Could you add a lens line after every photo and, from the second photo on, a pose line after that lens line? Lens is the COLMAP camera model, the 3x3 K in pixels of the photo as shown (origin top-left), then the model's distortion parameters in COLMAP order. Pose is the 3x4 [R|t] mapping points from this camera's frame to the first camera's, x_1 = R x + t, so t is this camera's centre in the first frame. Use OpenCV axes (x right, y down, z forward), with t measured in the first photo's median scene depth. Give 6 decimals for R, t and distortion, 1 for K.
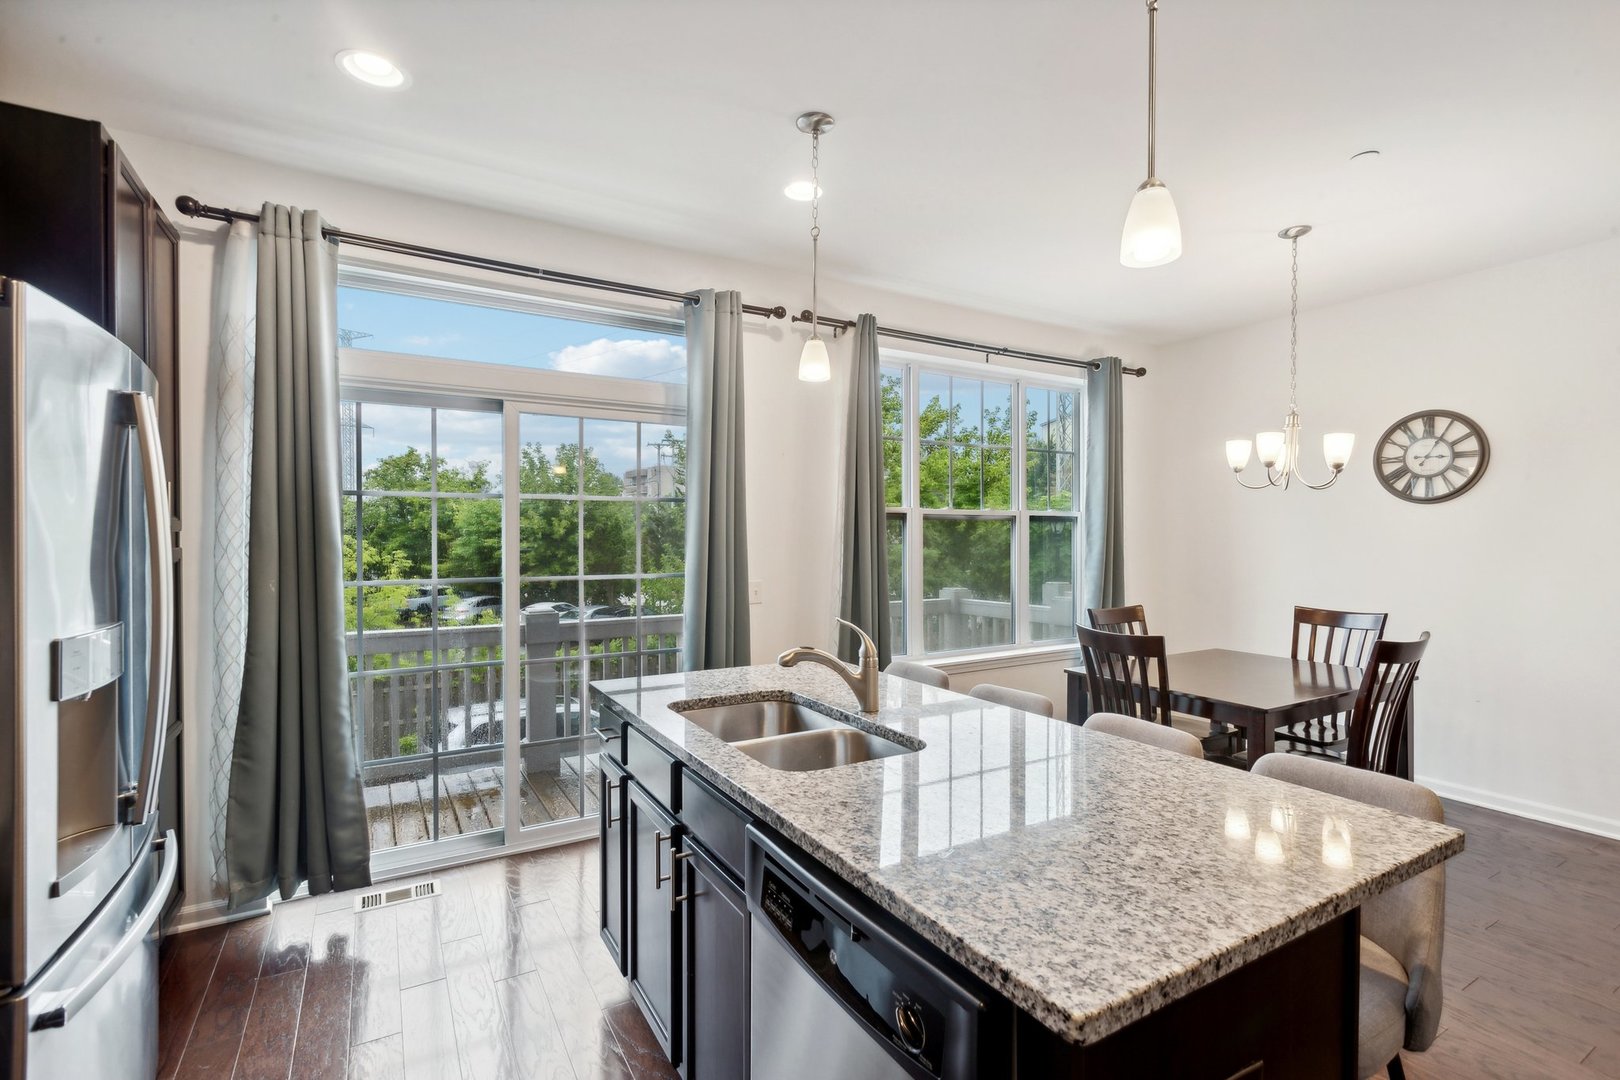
lens RADIAL K [[736.1, 0, 809.2], [0, 736.1, 536.8], [0, 0, 1]] dist [0.003534, -0.002306]
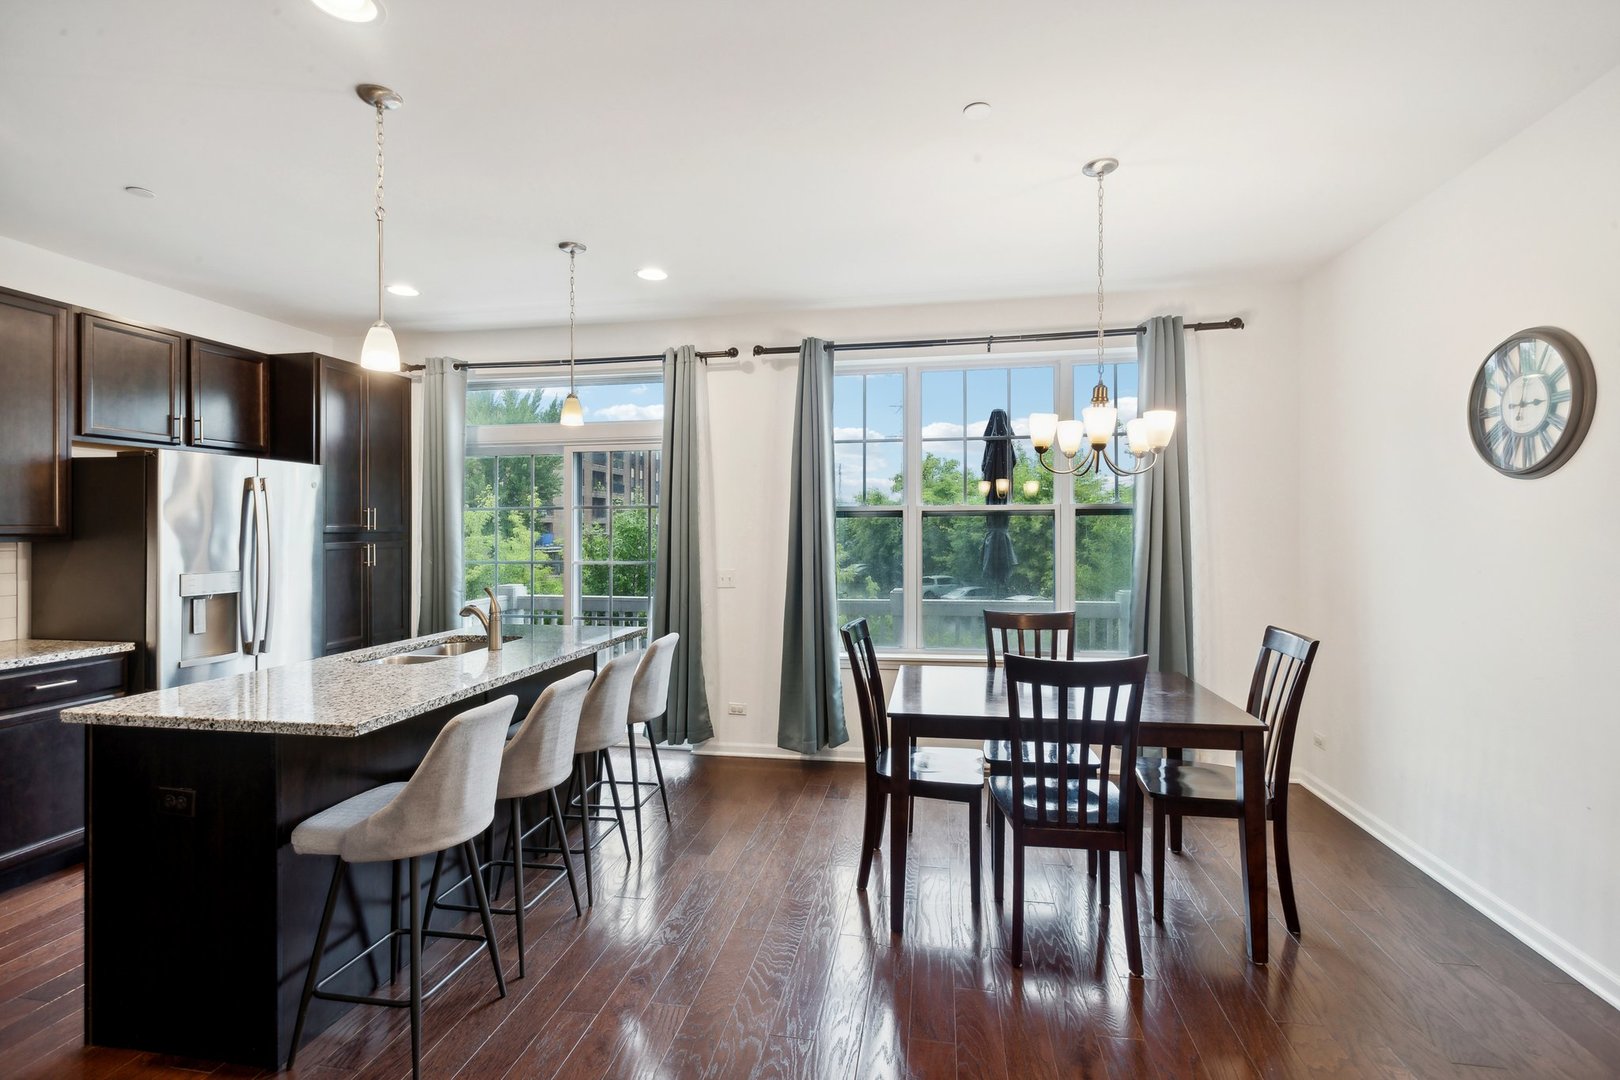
lens RADIAL K [[736.1, 0, 808.6], [0, 736.1, 525.5], [0, 0, 1]] dist [0.003534, -0.002306]
pose [[0.761219, -0.009430, -0.648427, 0.984946], [0.004535, 0.999947, -0.009218, -0.002463], [0.648479, 0.004077, 0.761221, 0.162147]]
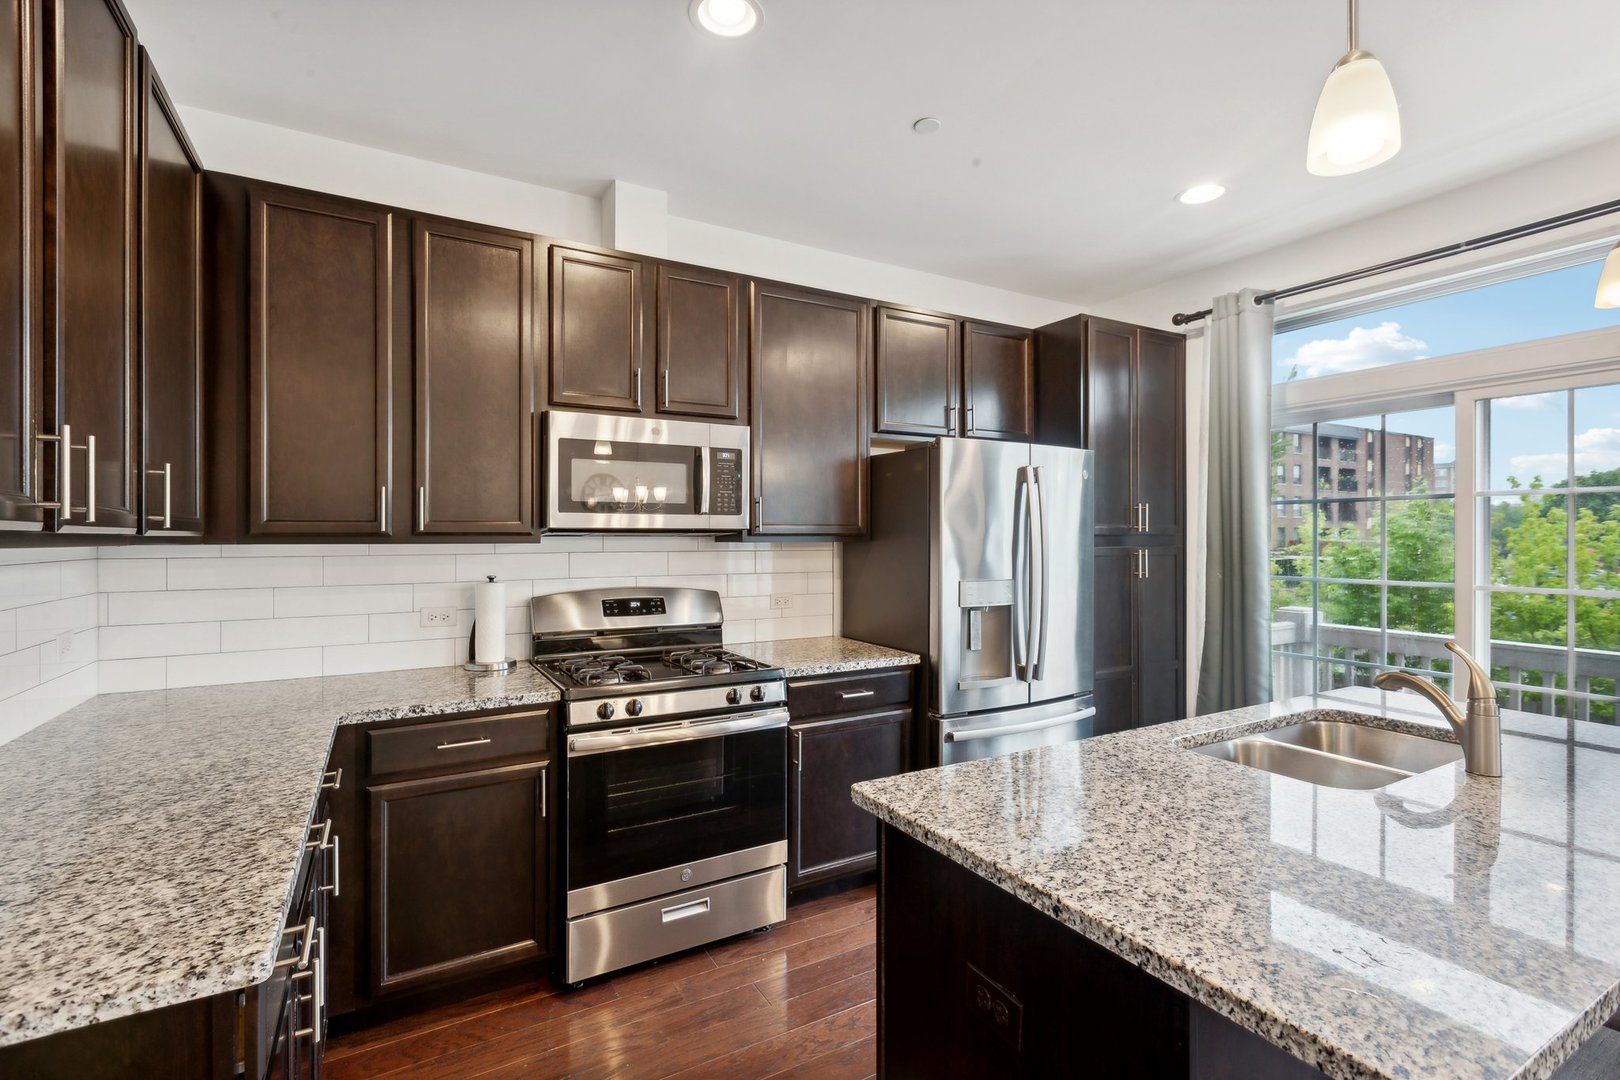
lens RADIAL K [[736.1, 0, 807.9], [0, 736.1, 530.6], [0, 0, 1]] dist [0.003534, -0.002306]
pose [[-0.013092, -0.011084, -0.999853, 0.523197], [-0.004388, 0.999930, -0.011027, 0.001998], [0.999905, 0.004243, -0.013140, 0.207127]]
